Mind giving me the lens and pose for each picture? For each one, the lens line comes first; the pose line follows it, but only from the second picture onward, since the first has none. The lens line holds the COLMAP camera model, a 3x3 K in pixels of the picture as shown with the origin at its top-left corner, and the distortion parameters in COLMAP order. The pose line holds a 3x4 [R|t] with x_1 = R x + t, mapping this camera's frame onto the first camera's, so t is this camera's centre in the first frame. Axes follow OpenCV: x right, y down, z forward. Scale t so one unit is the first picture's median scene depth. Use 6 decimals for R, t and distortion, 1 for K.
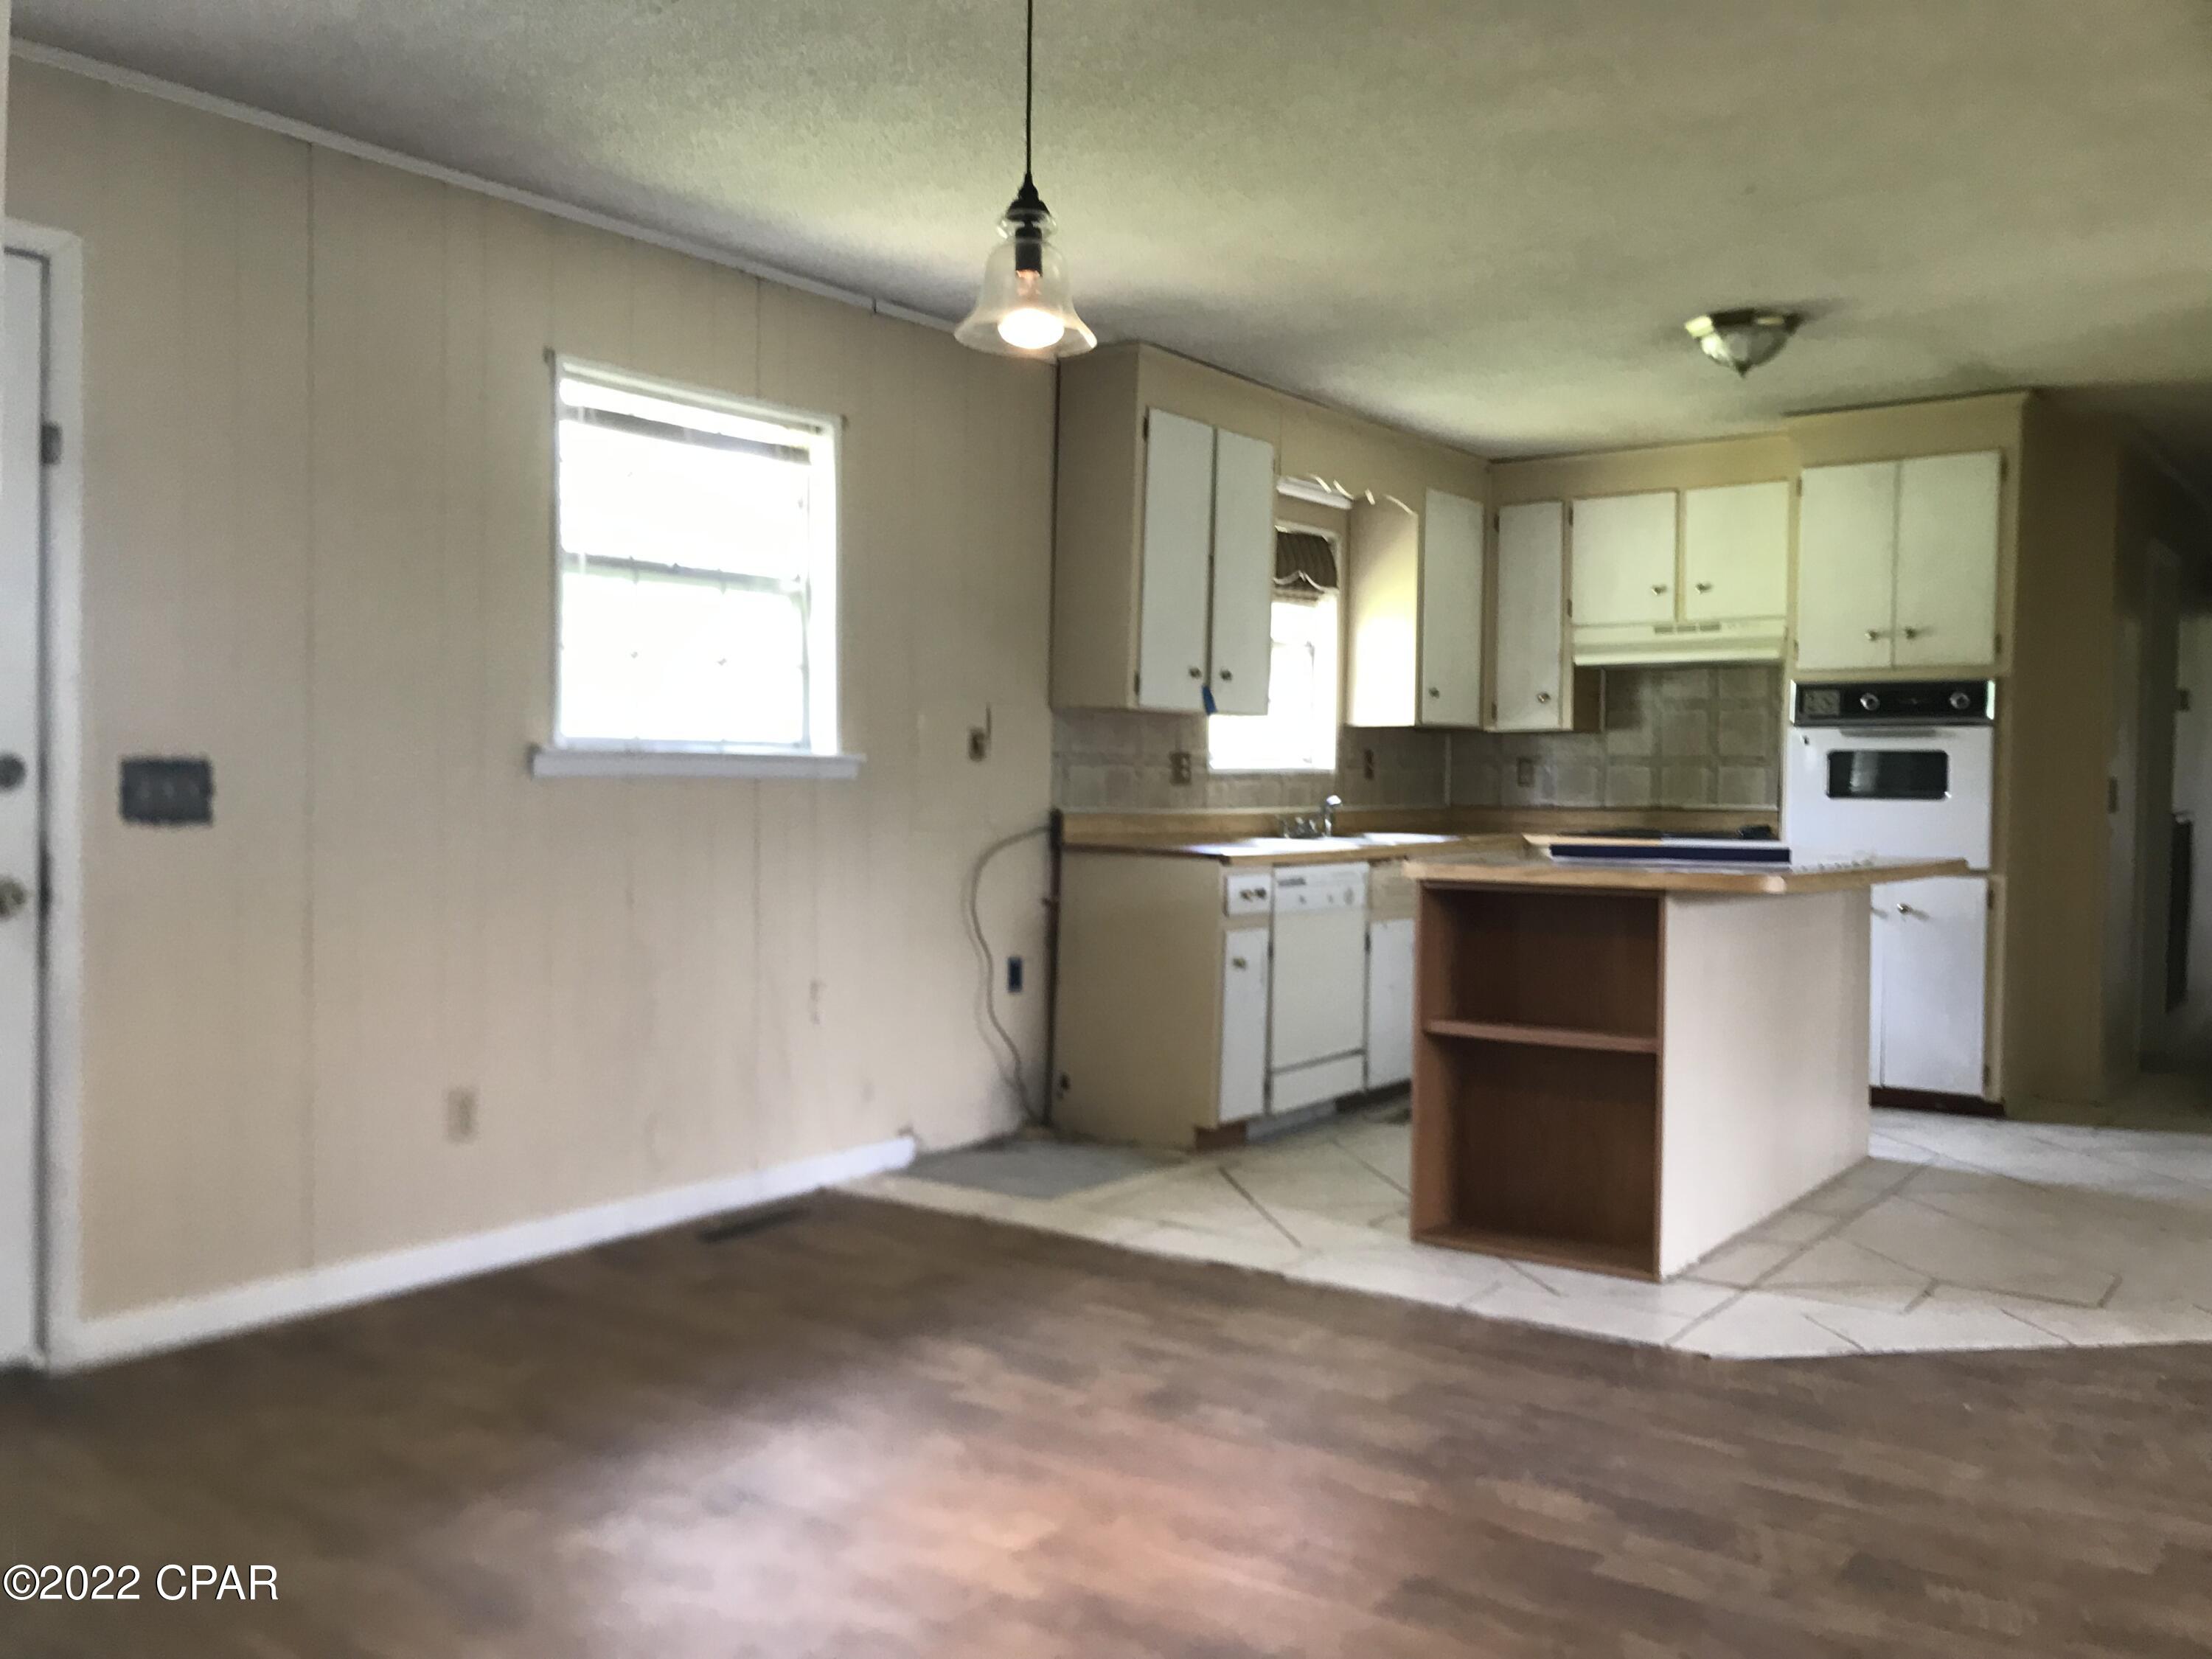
lens RADIAL K [[1847.3, 0, 1101.6], [0, 1847.3, 818.2], [0, 0, 1]] dist [0.030319, -0.039901]
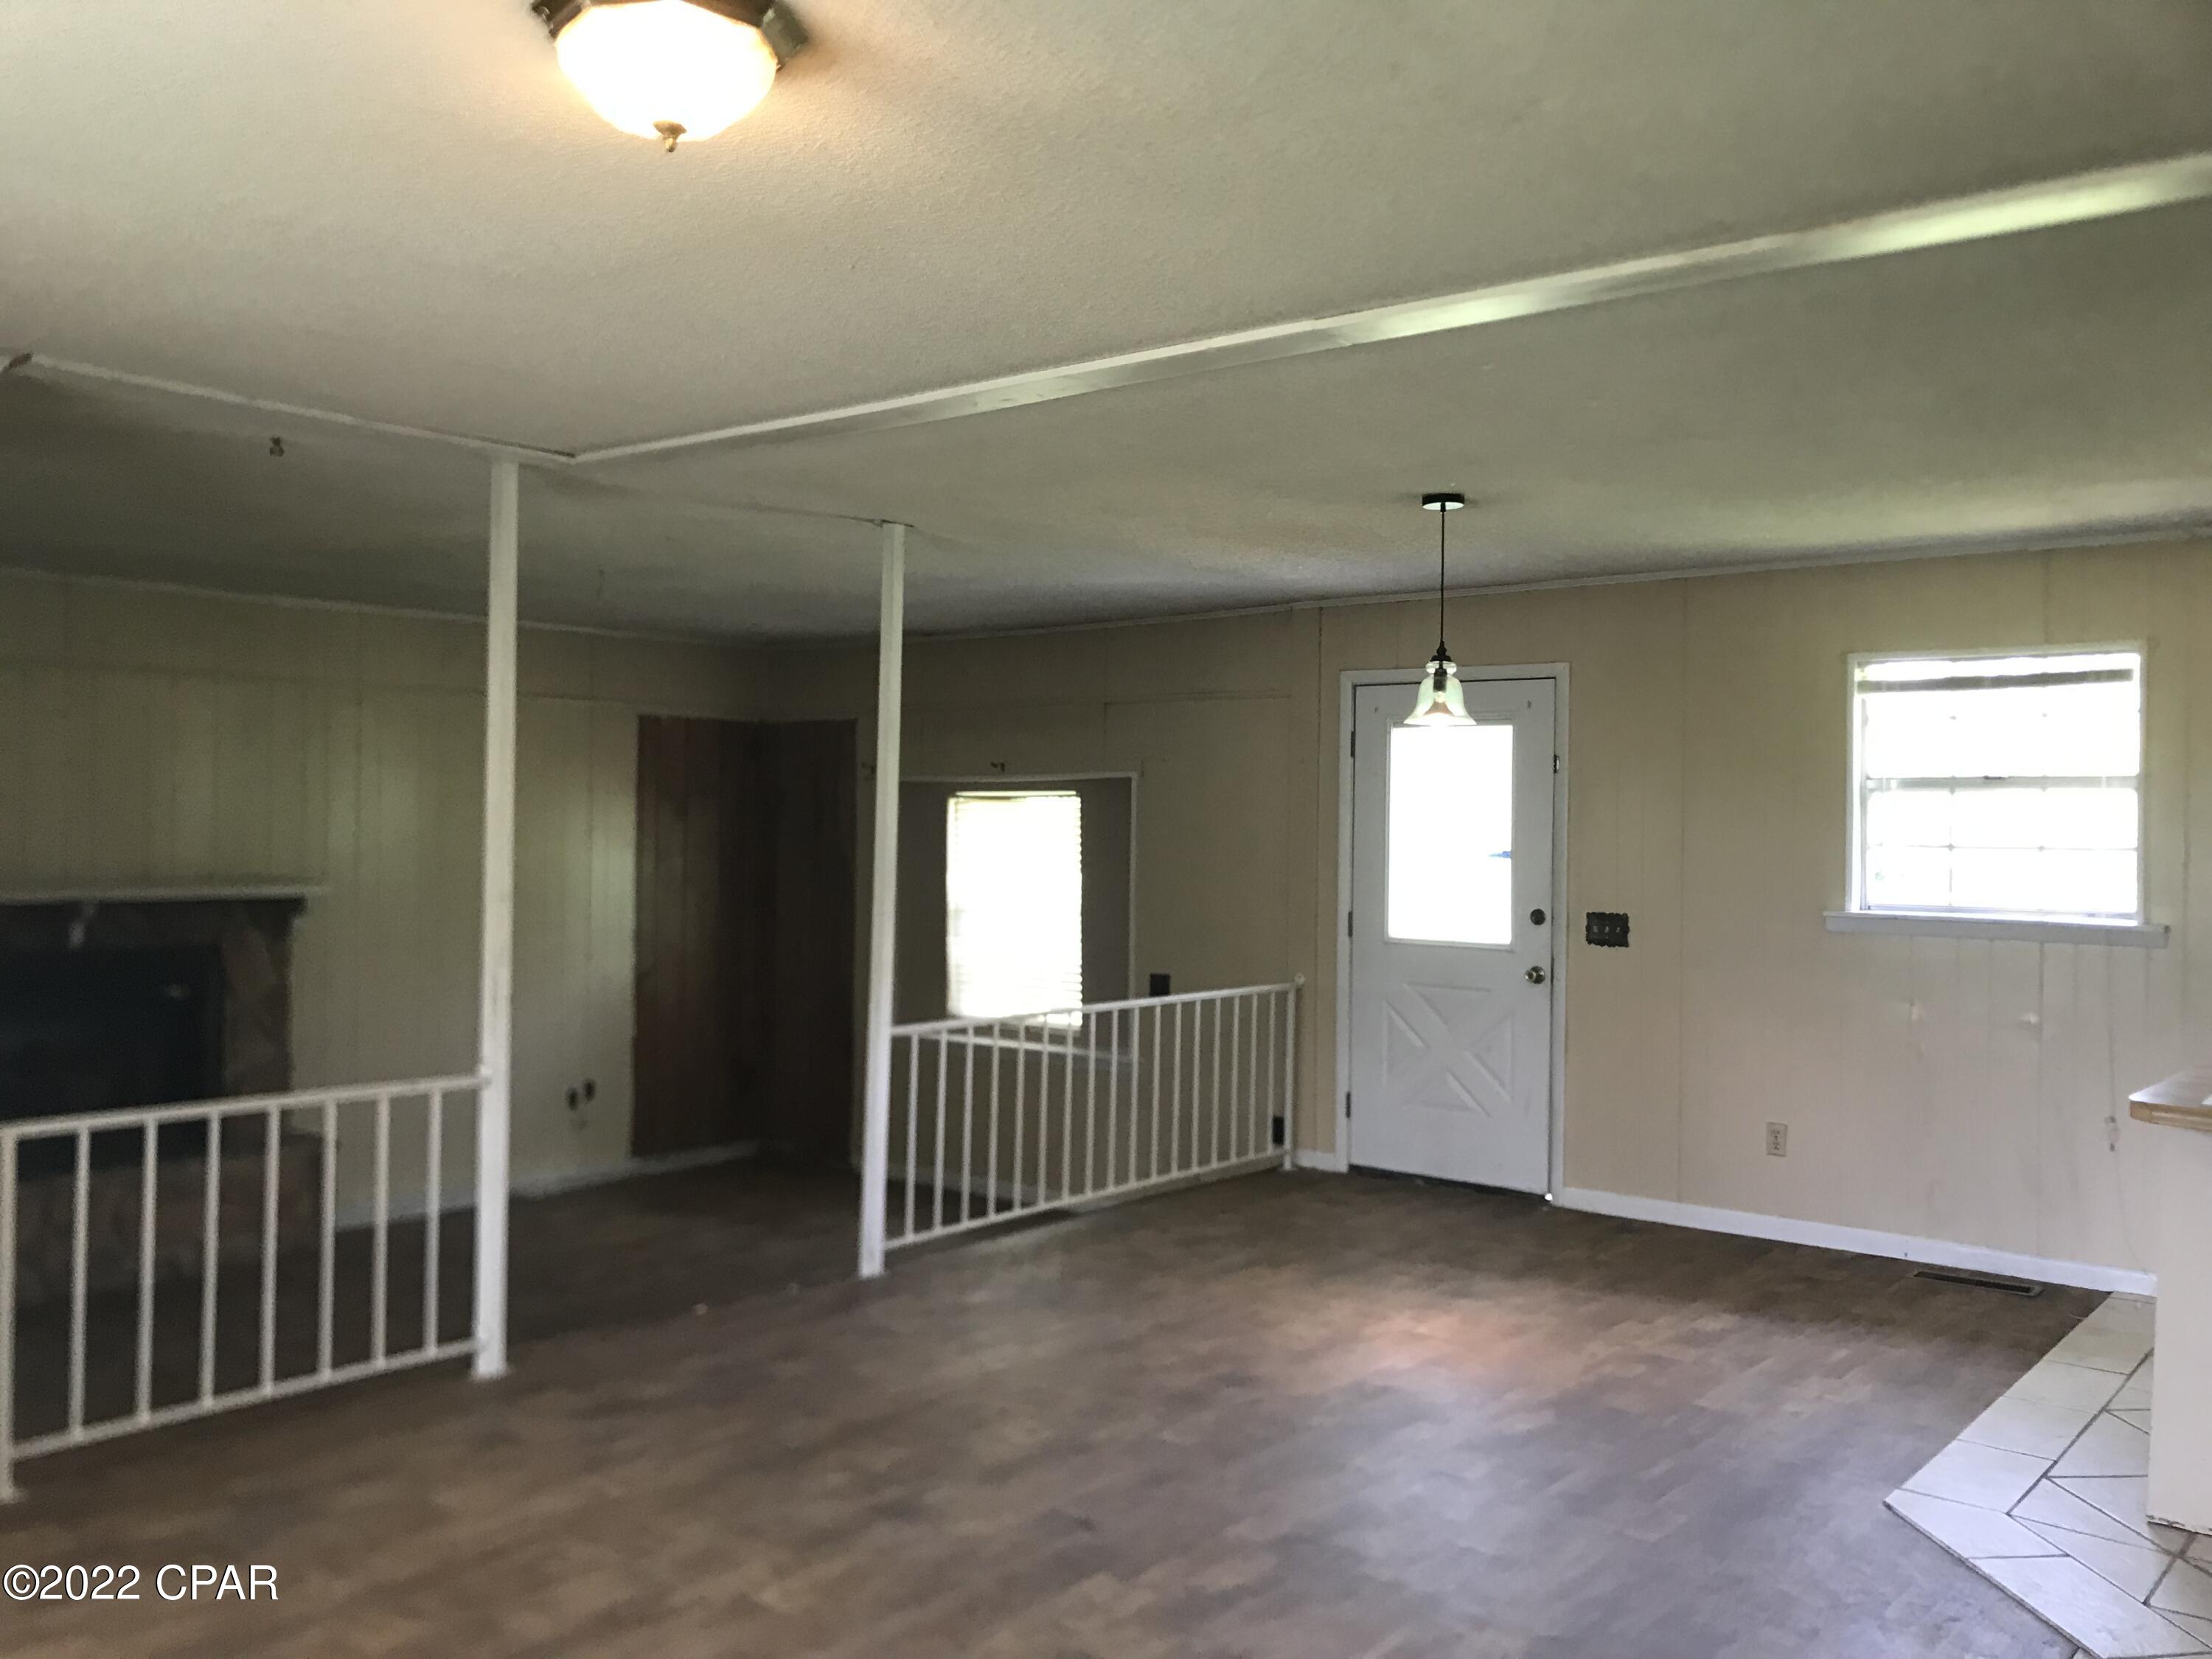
lens RADIAL K [[1847.3, 0, 1101.6], [0, 1847.3, 818.2], [0, 0, 1]] dist [0.030319, -0.039901]
pose [[-0.050317, -0.009320, -0.998690, 0.849695], [-0.034669, 0.999370, -0.007579, -0.056661], [0.998131, 0.034242, -0.050609, 0.322769]]
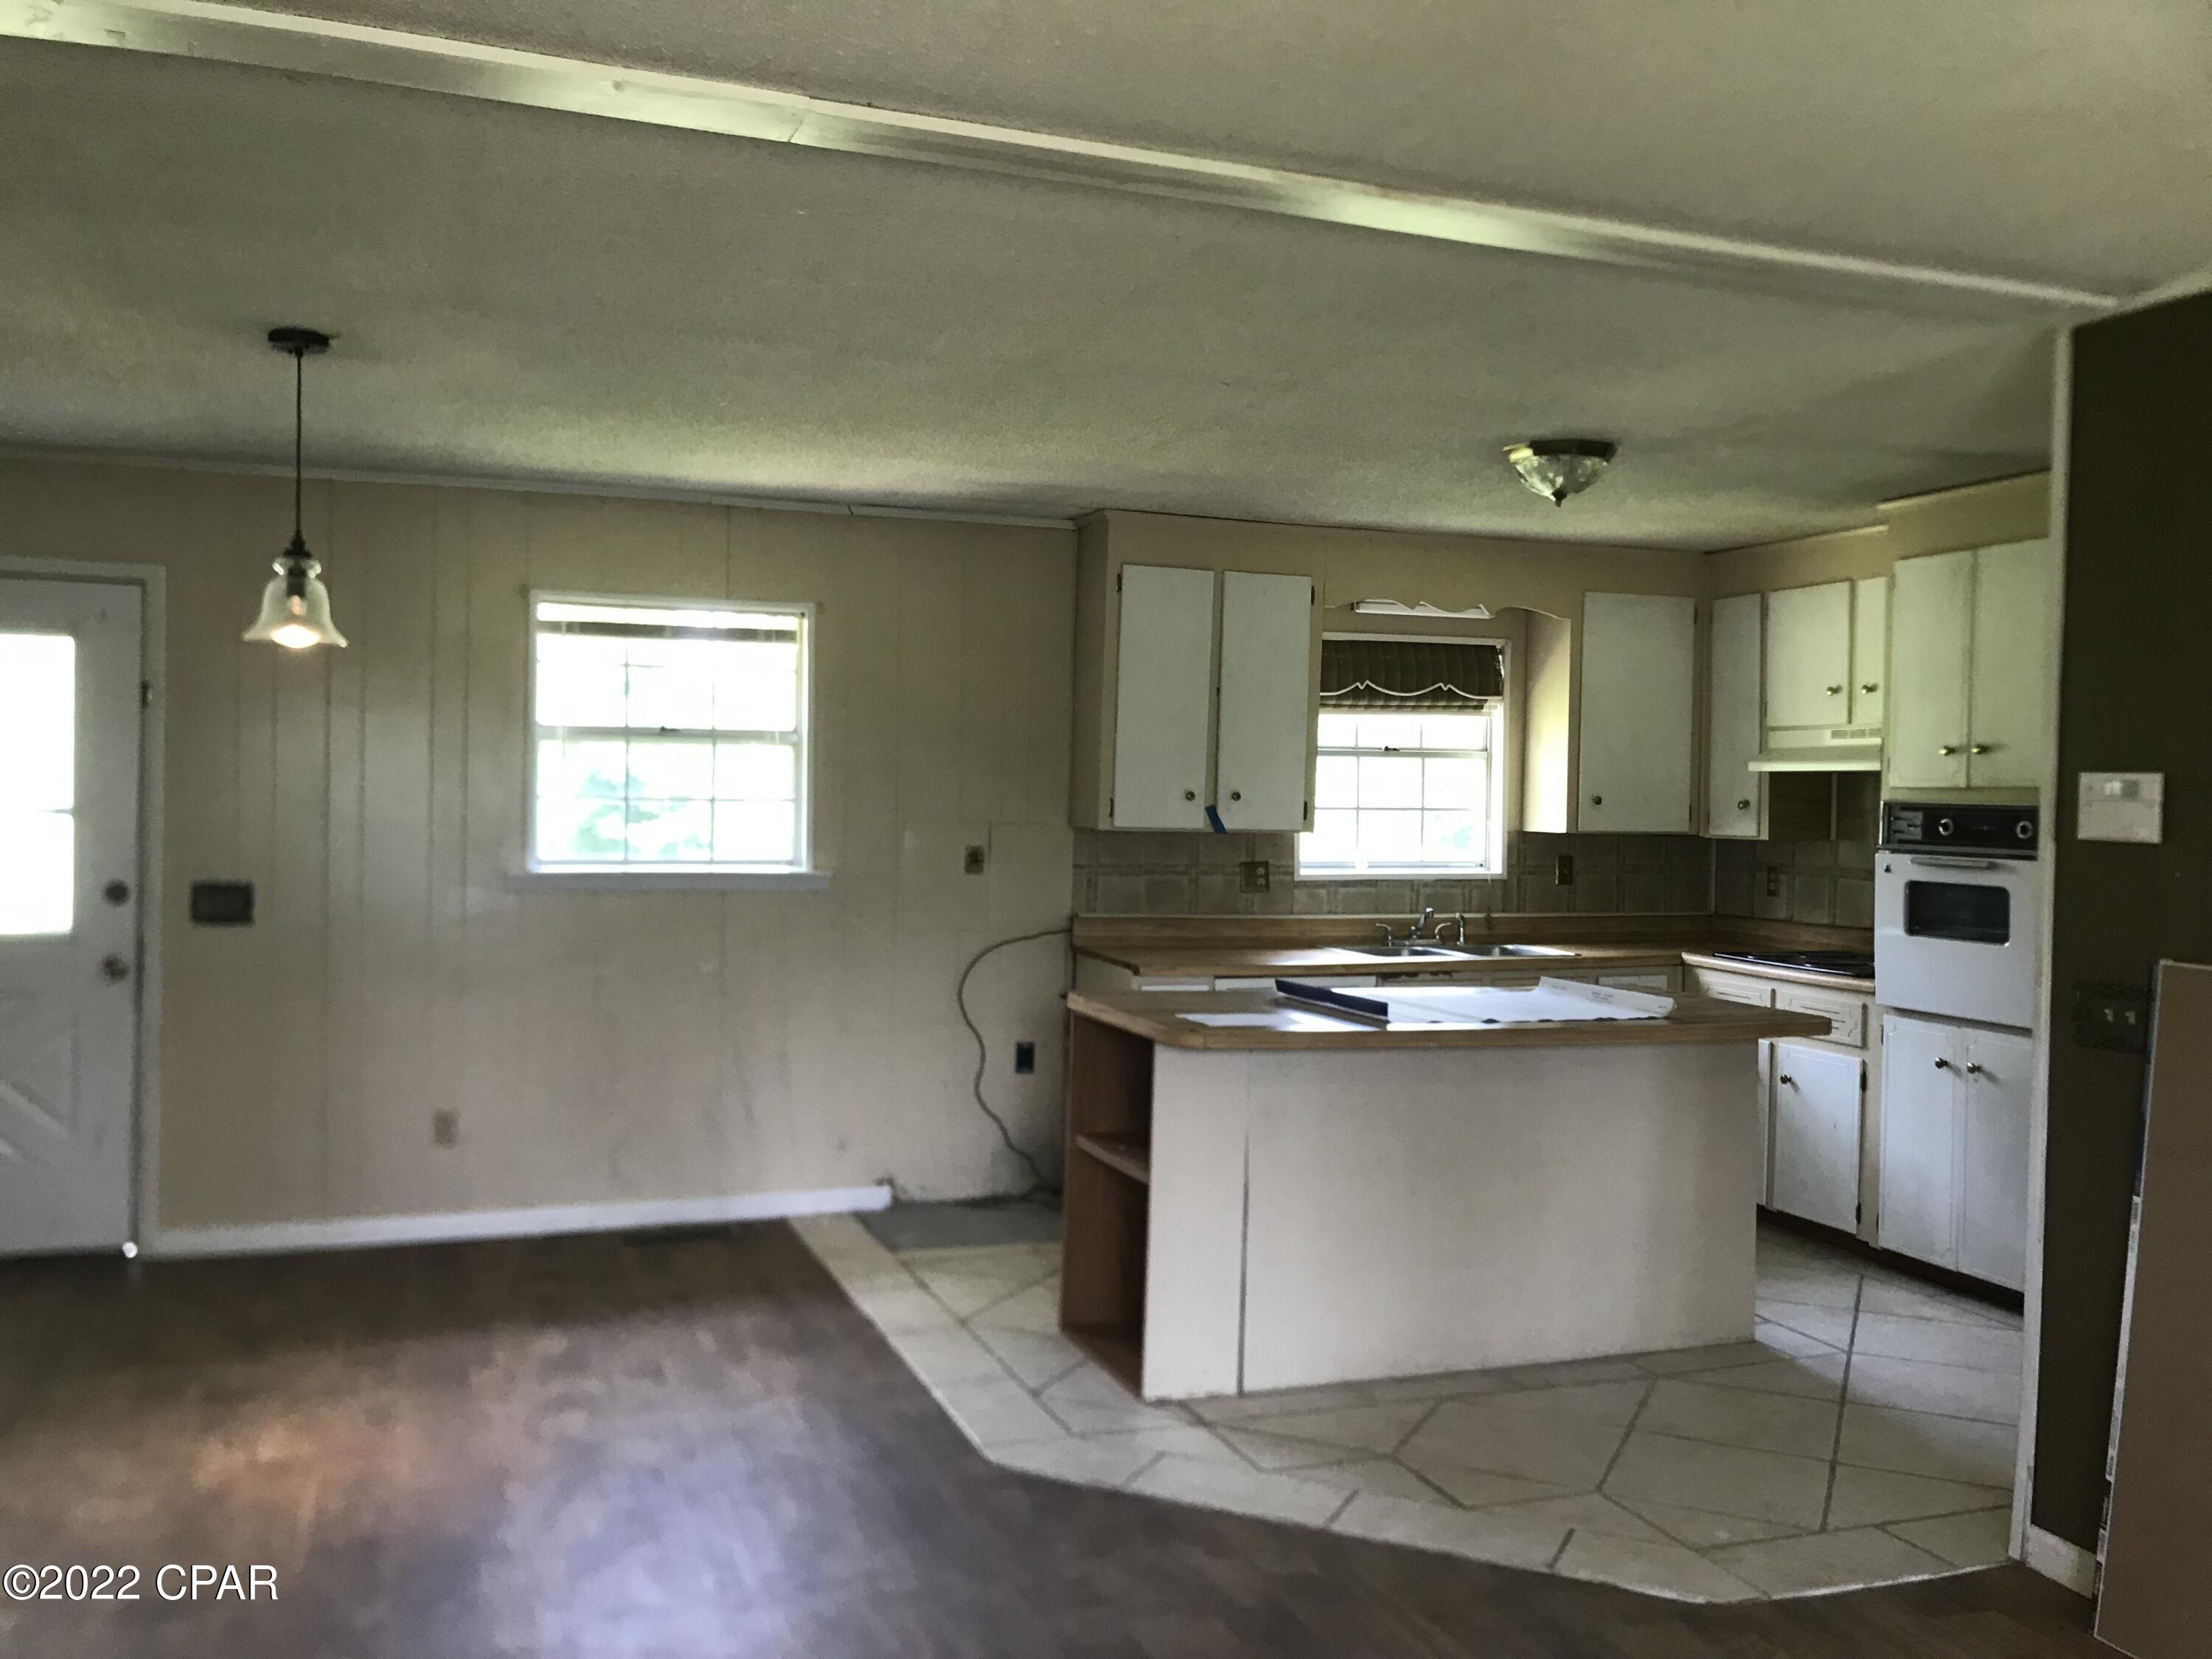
lens RADIAL K [[1840.0, 0, 1105.3], [0, 1840.0, 806.3], [0, 0, 1]] dist [0.088160, -0.185226]
pose [[0.833695, 0.010174, -0.552131, 0.572458], [-0.021109, 0.999687, -0.013453, -0.052772], [0.551821, 0.022871, 0.833649, 0.054026]]
